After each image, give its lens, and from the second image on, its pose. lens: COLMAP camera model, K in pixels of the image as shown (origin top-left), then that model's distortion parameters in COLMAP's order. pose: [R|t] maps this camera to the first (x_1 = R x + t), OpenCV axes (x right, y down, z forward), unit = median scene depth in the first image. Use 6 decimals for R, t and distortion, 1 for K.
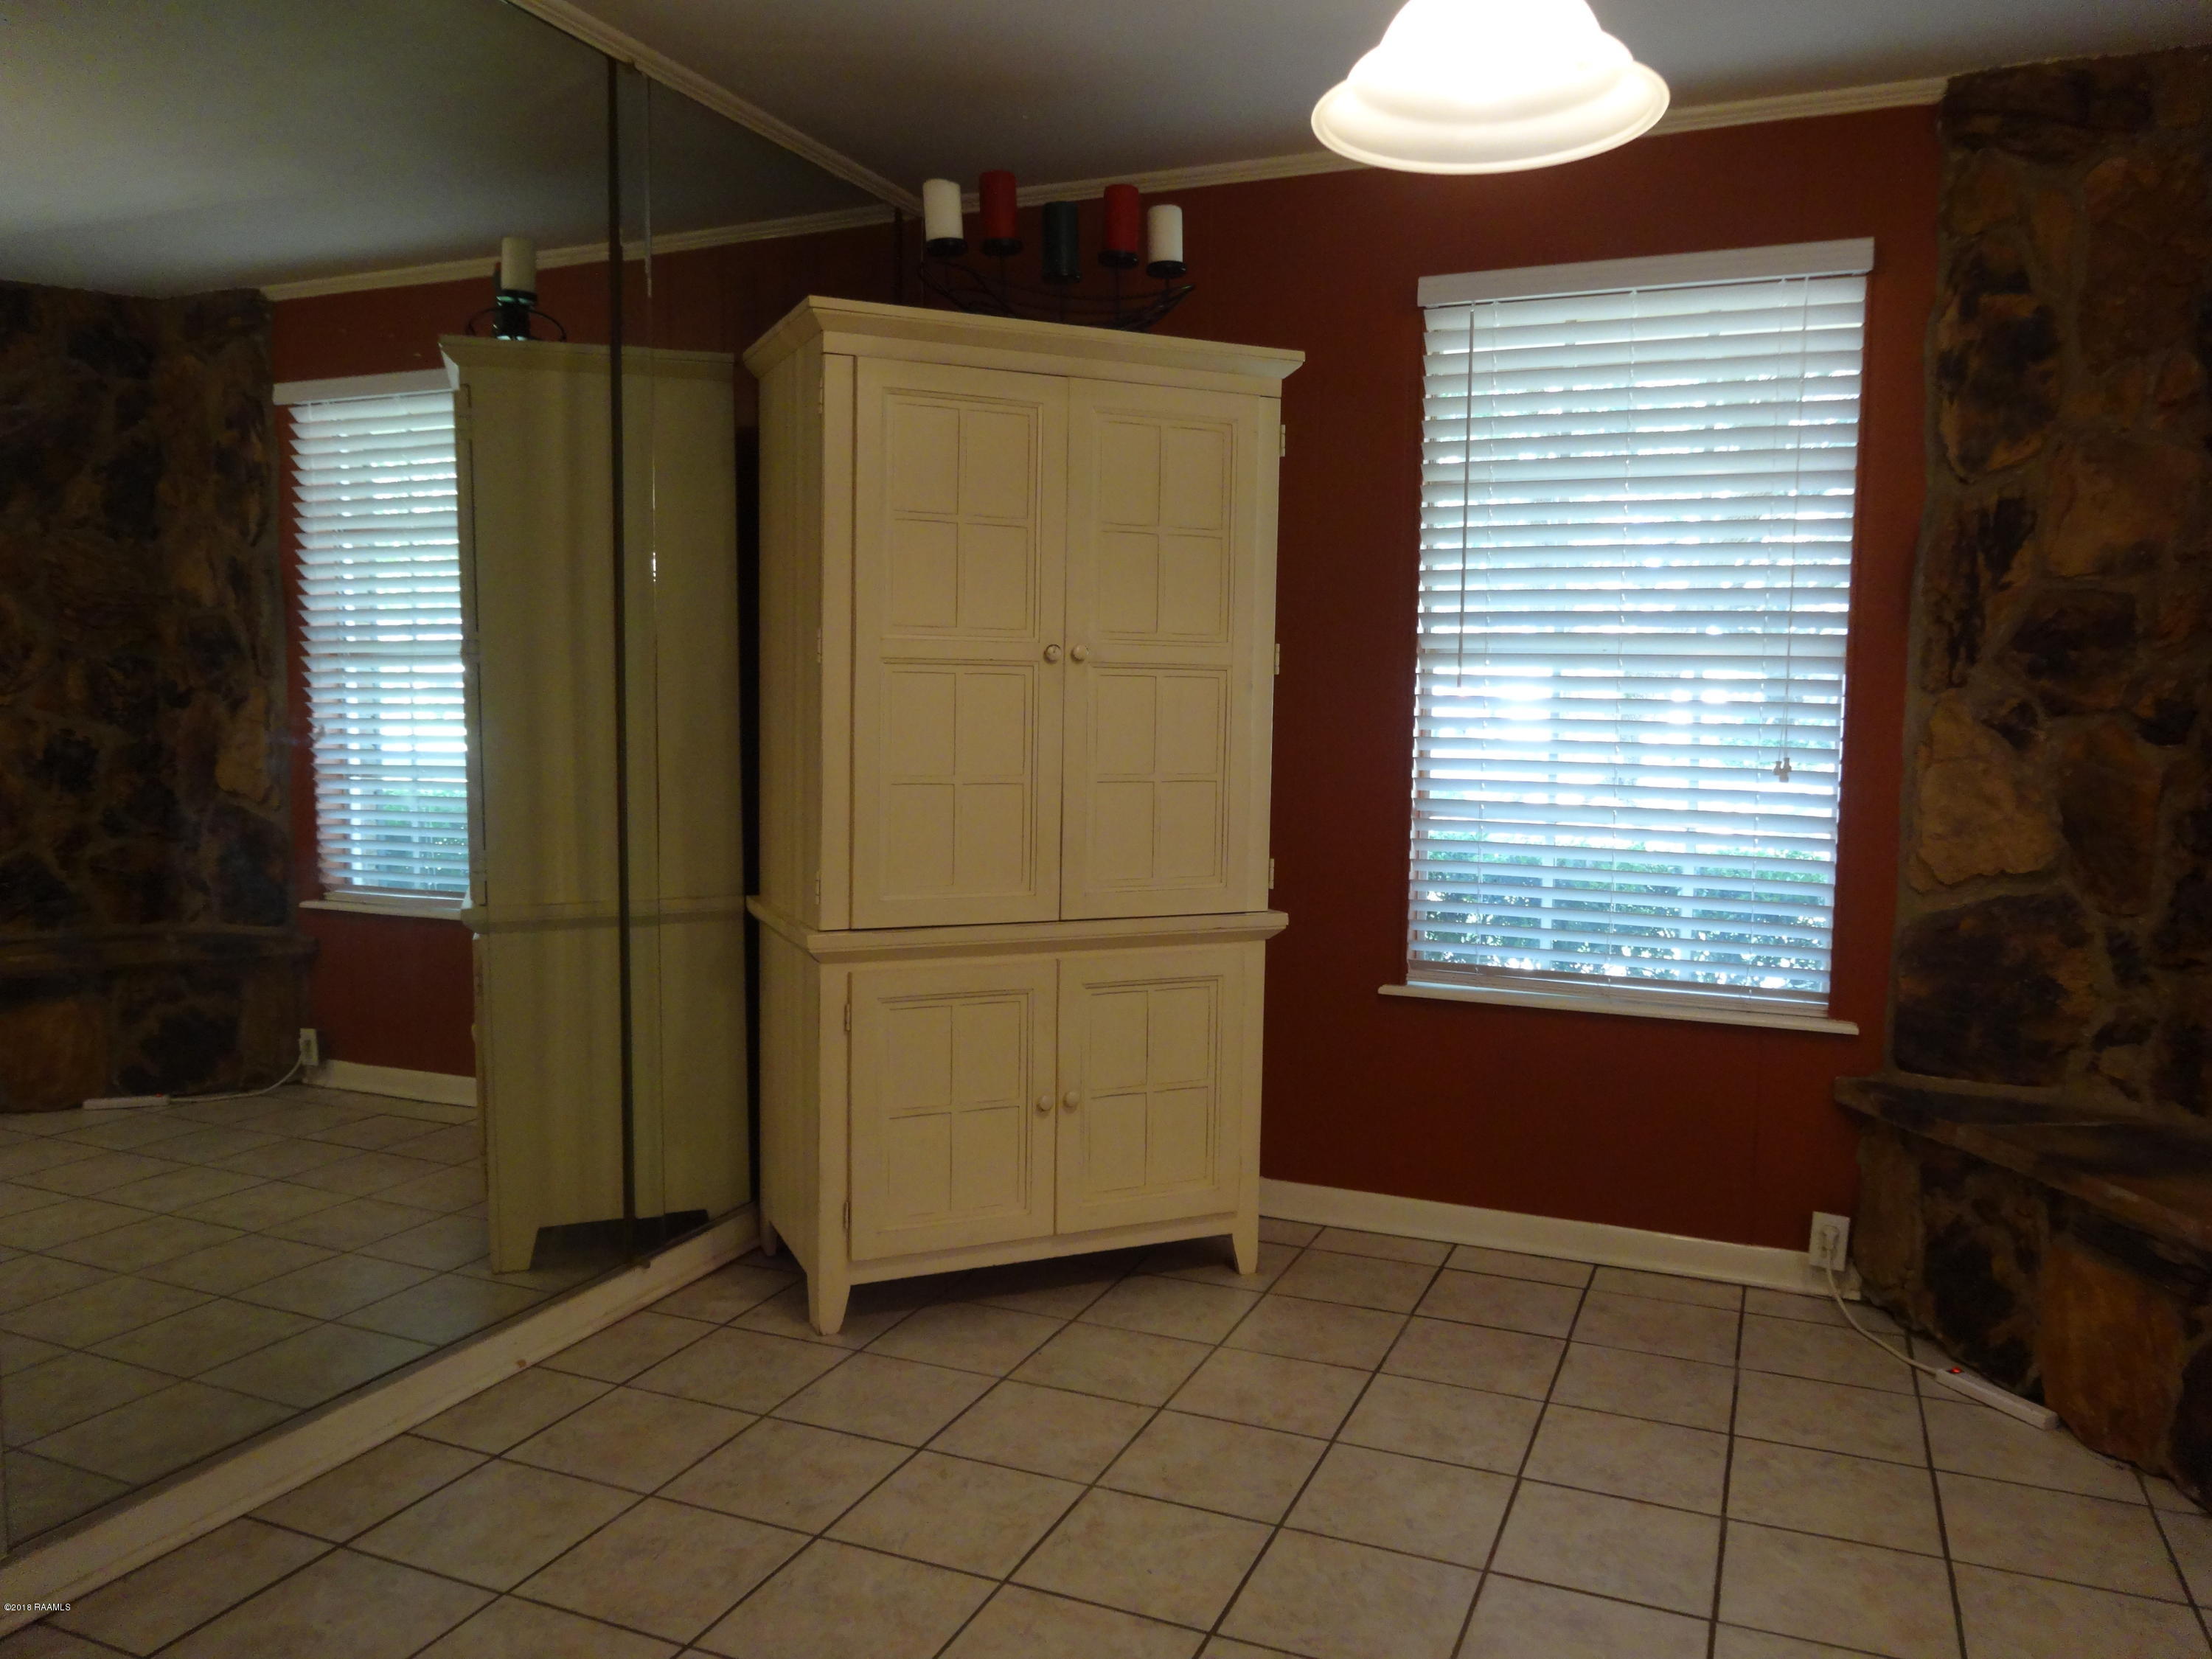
lens RADIAL K [[1644.5, 0, 1106.0], [0, 1644.5, 829.5], [0, 0, 1]] dist [-0.004244, -0.005165]
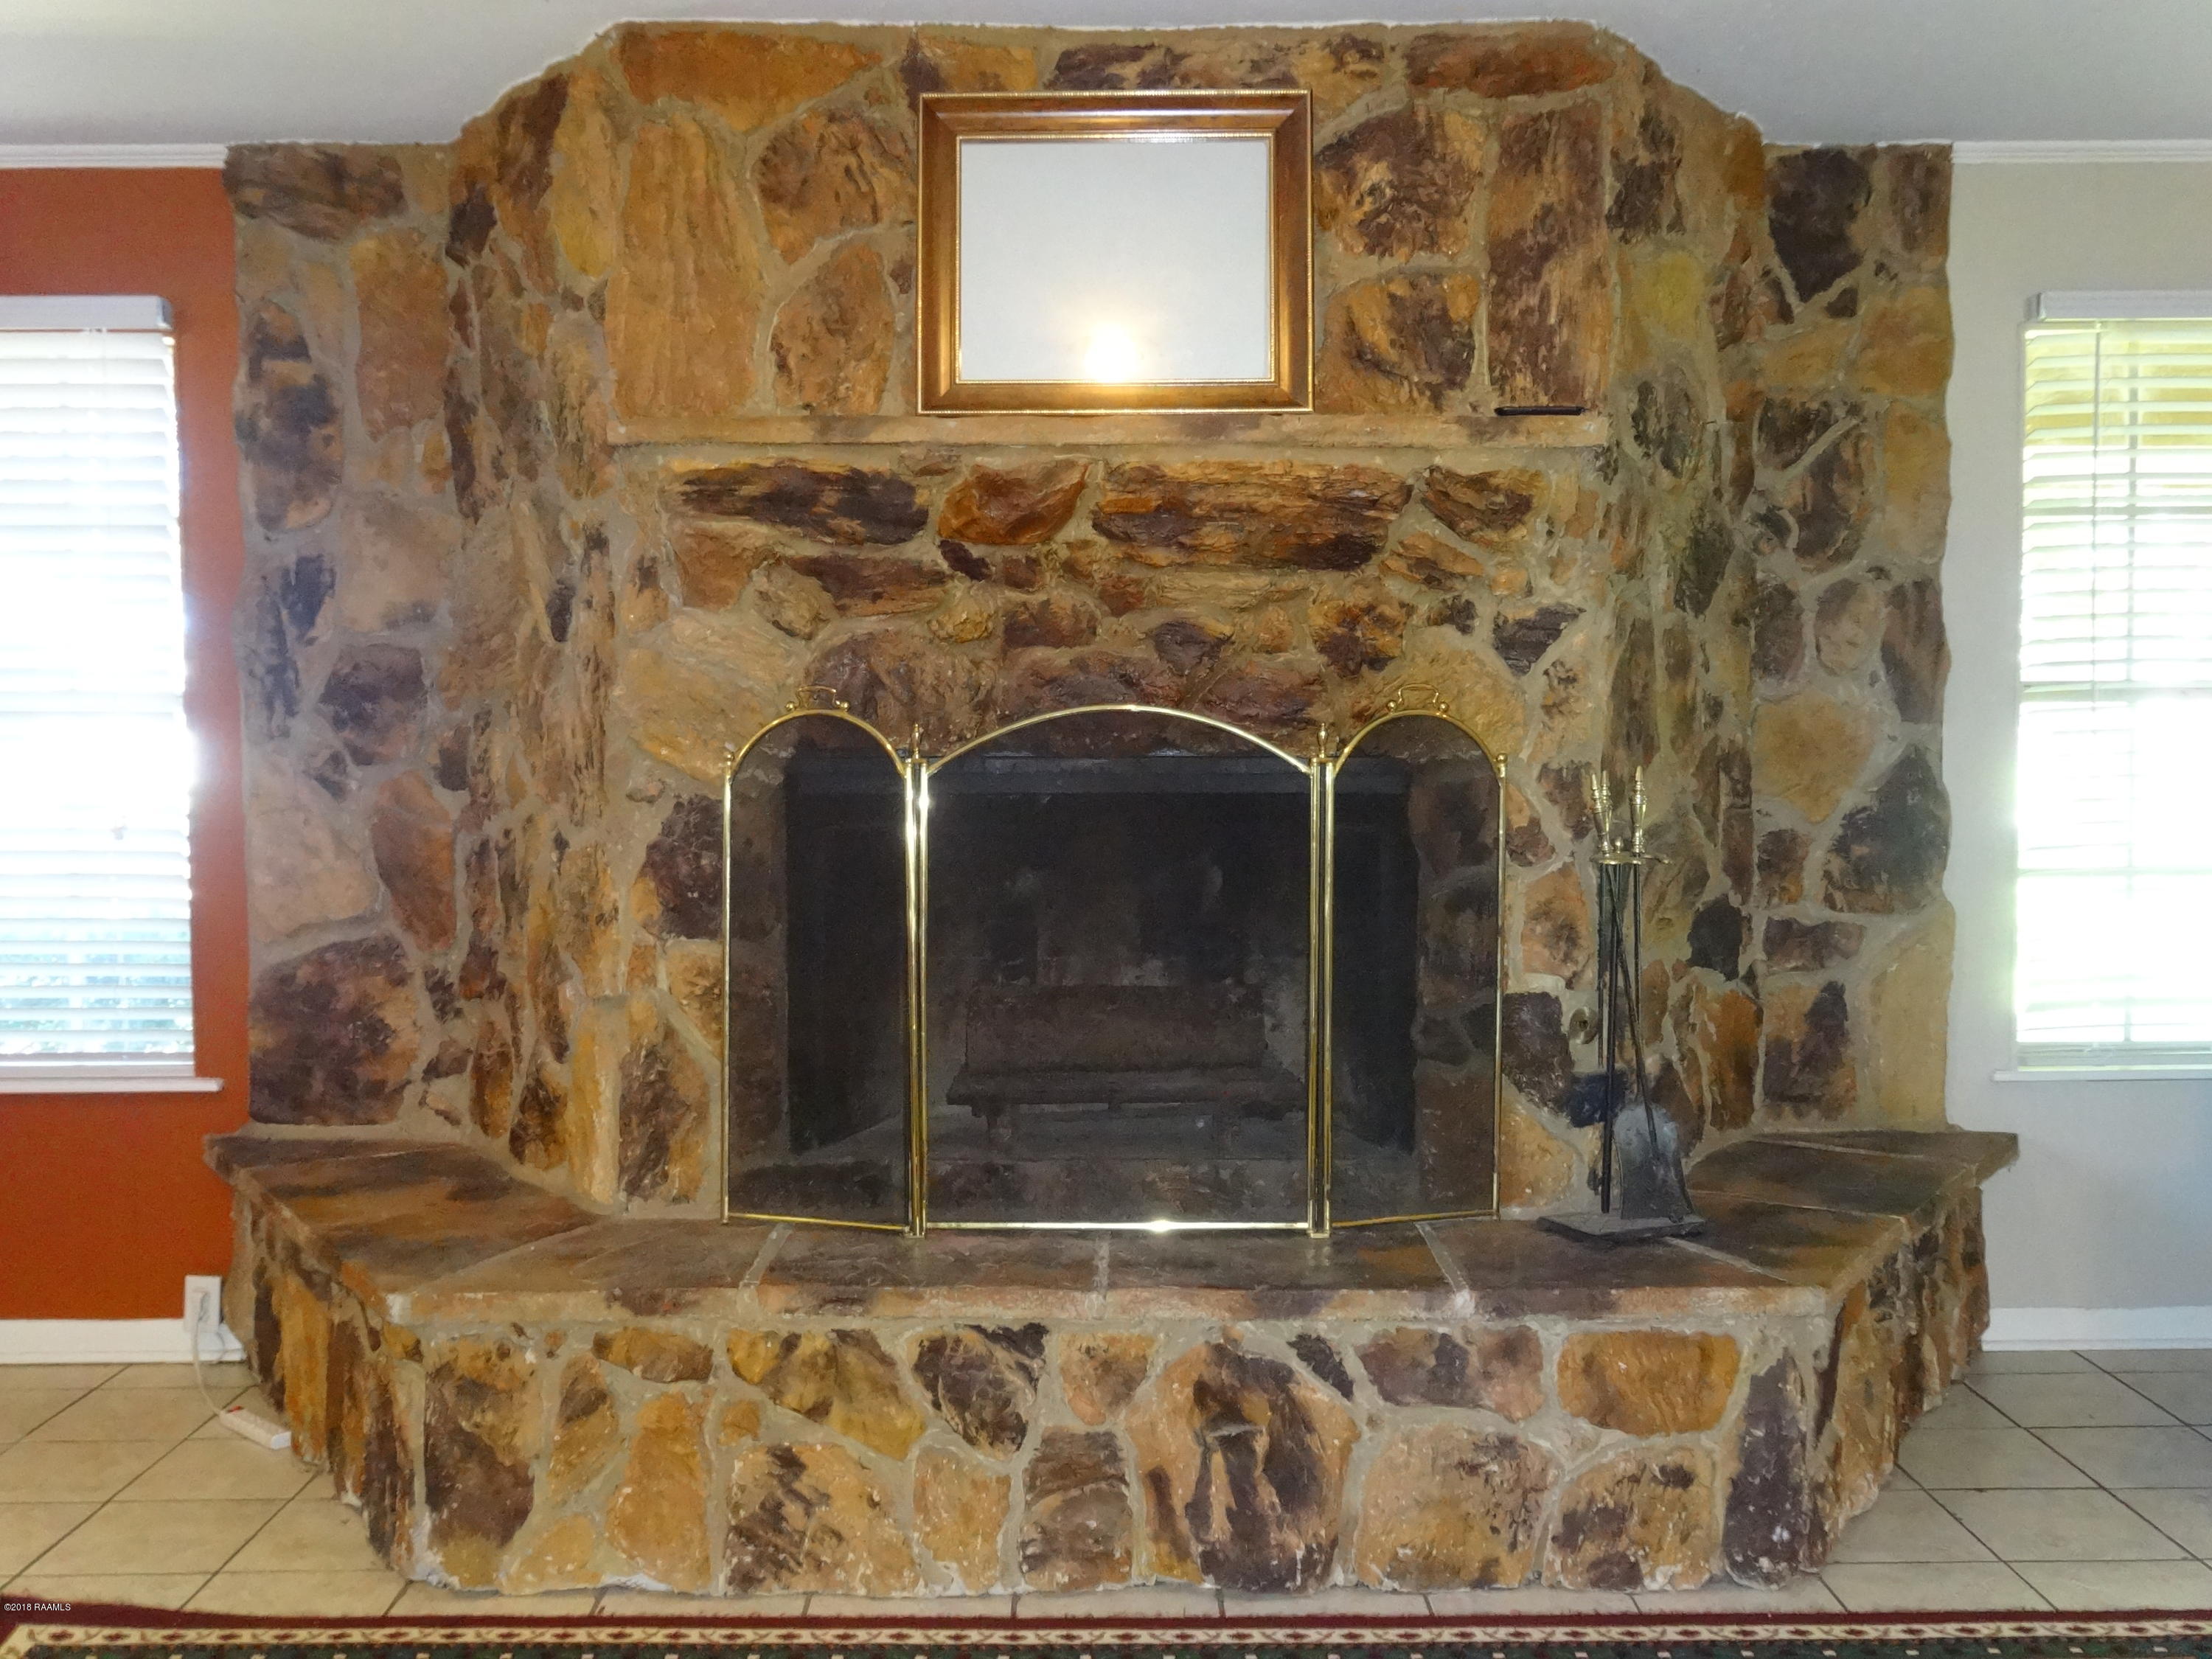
lens RADIAL K [[2080.8, 0, 1106.0], [0, 2080.8, 829.5], [0, 0, 1]] dist [-0.000869, 0.010435]
pose [[0.916585, -0.041347, 0.397697, 0.482351], [0.053418, 0.998385, -0.019316, 0.021616], [-0.396256, 0.038949, 0.917313, -0.392430]]
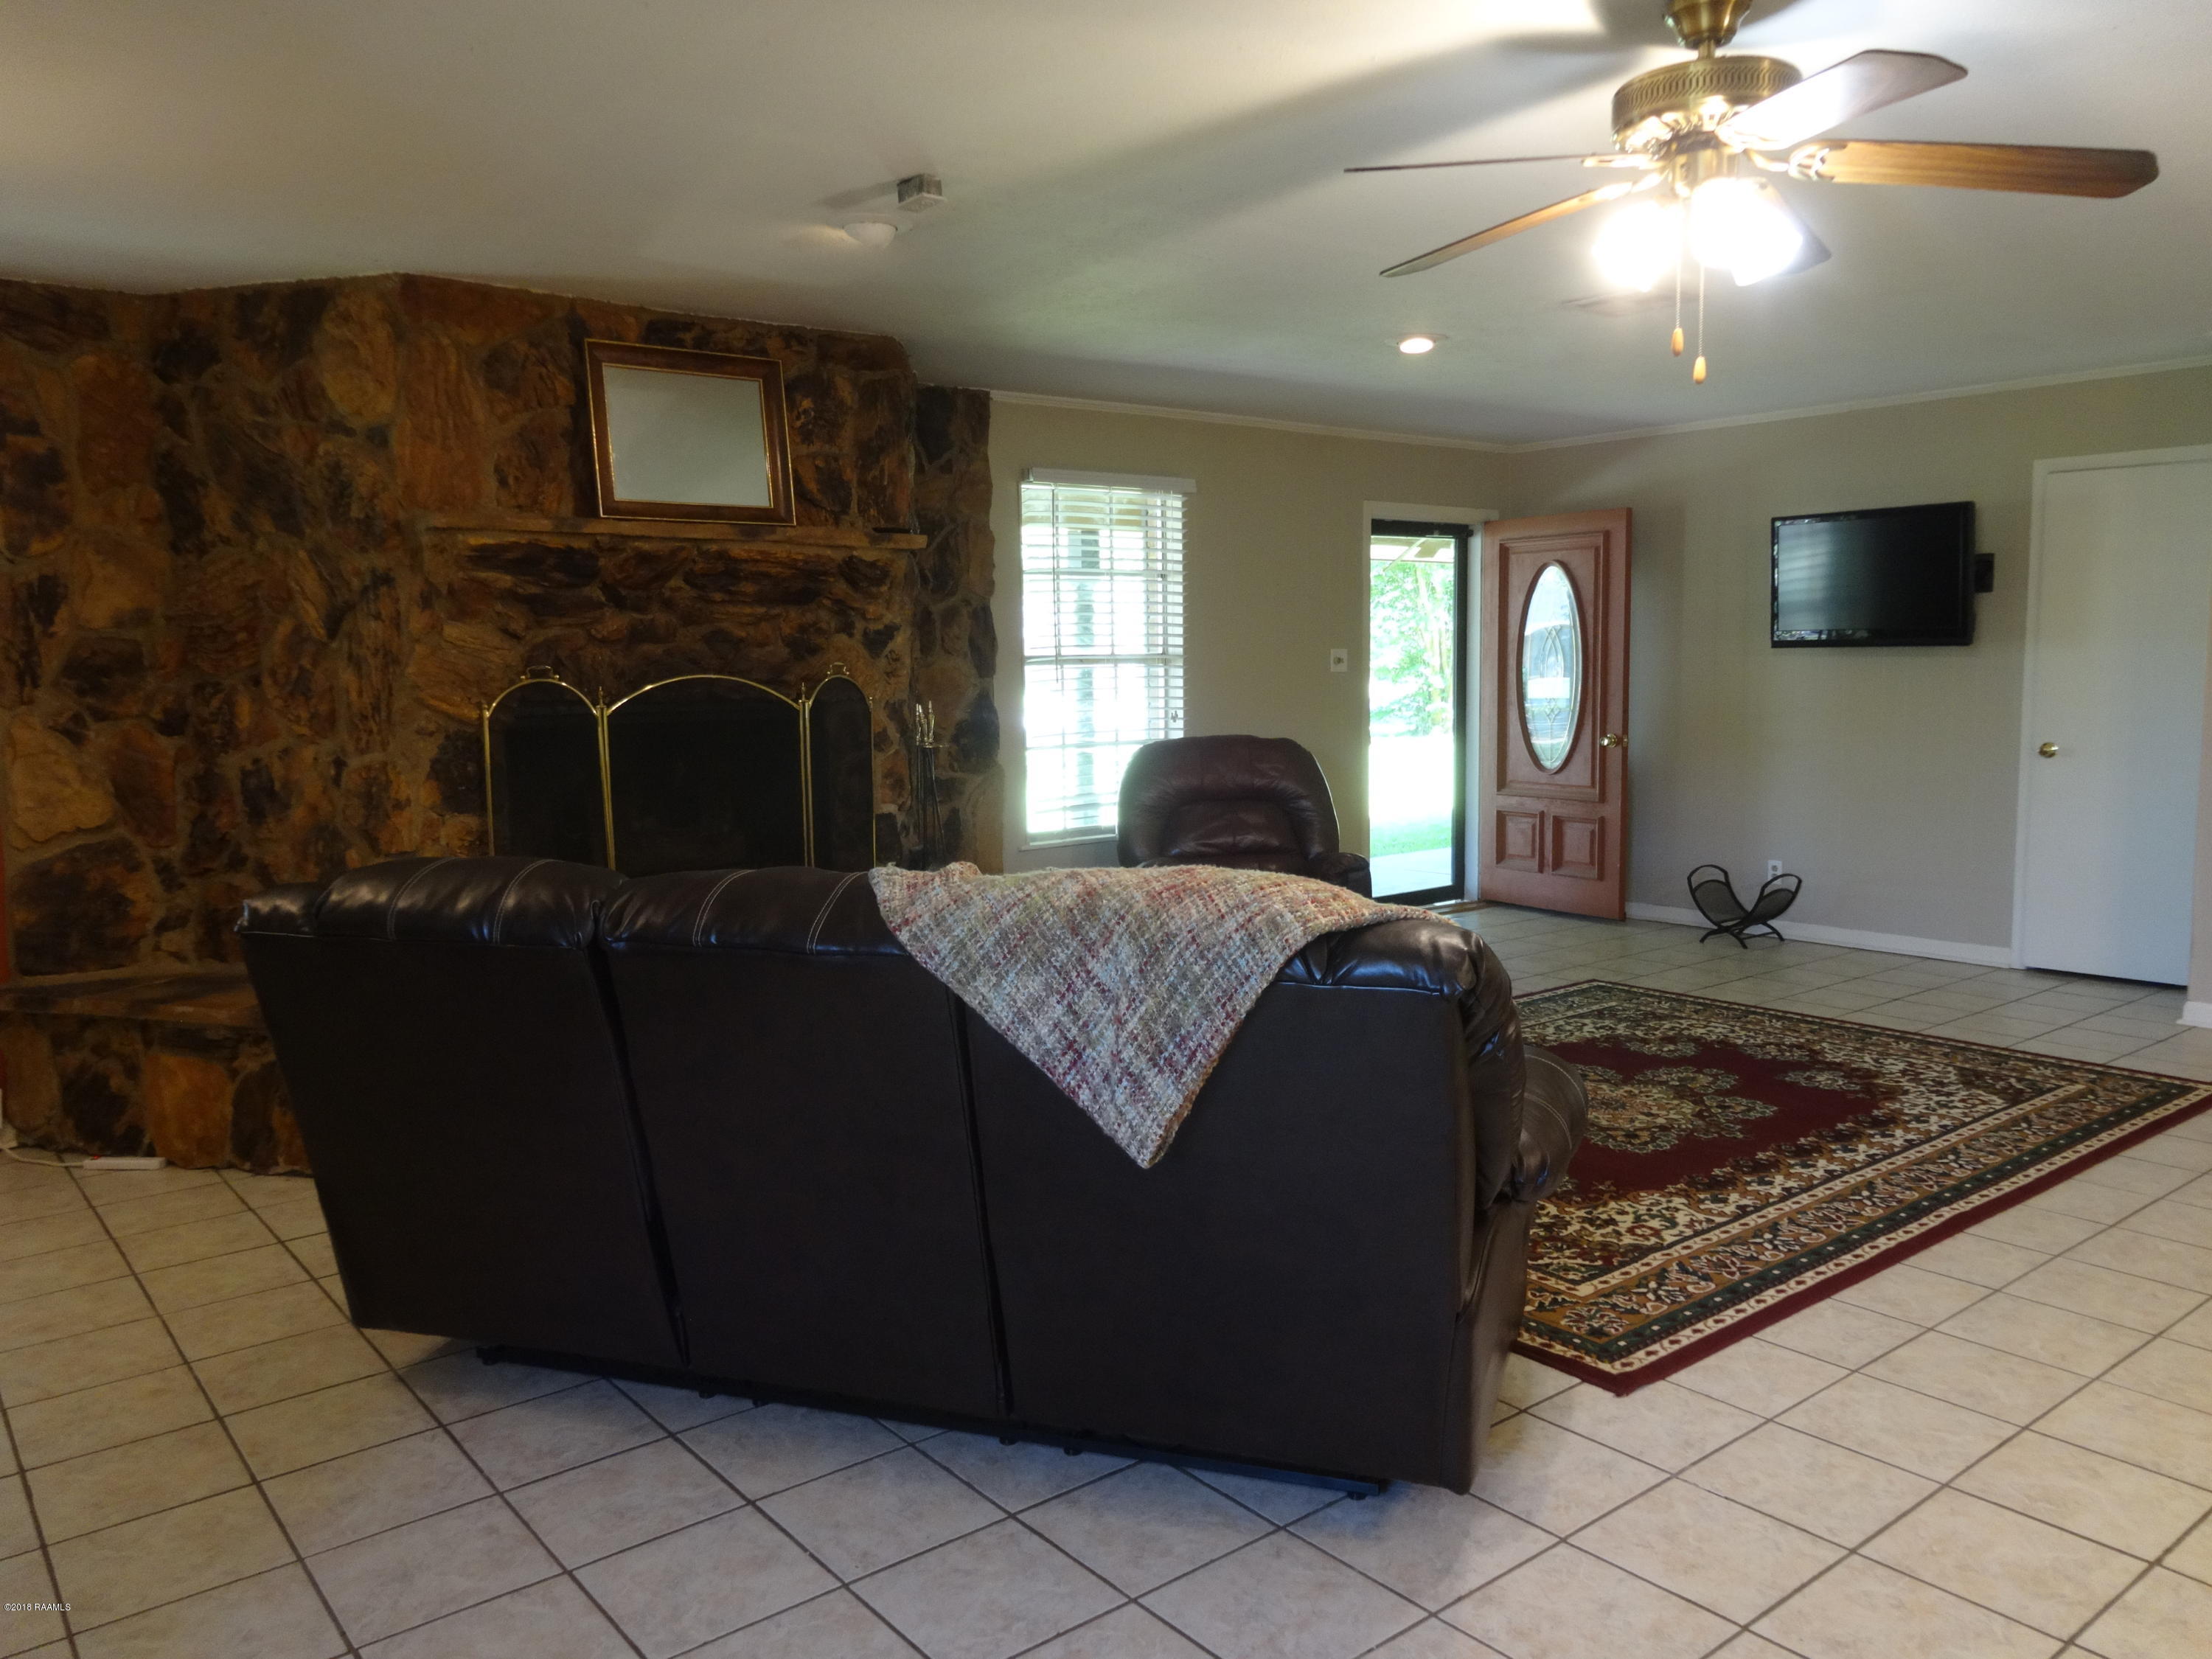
lens RADIAL K [[1642.1, 0, 1106.0], [0, 1642.1, 829.5], [0, 0, 1]] dist [-0.000894, -0.002567]
pose [[0.469461, -0.114659, 0.875477, -0.315568], [0.095482, 0.992310, 0.078760, -0.001112], [-0.877775, 0.046618, 0.476799, -0.520964]]
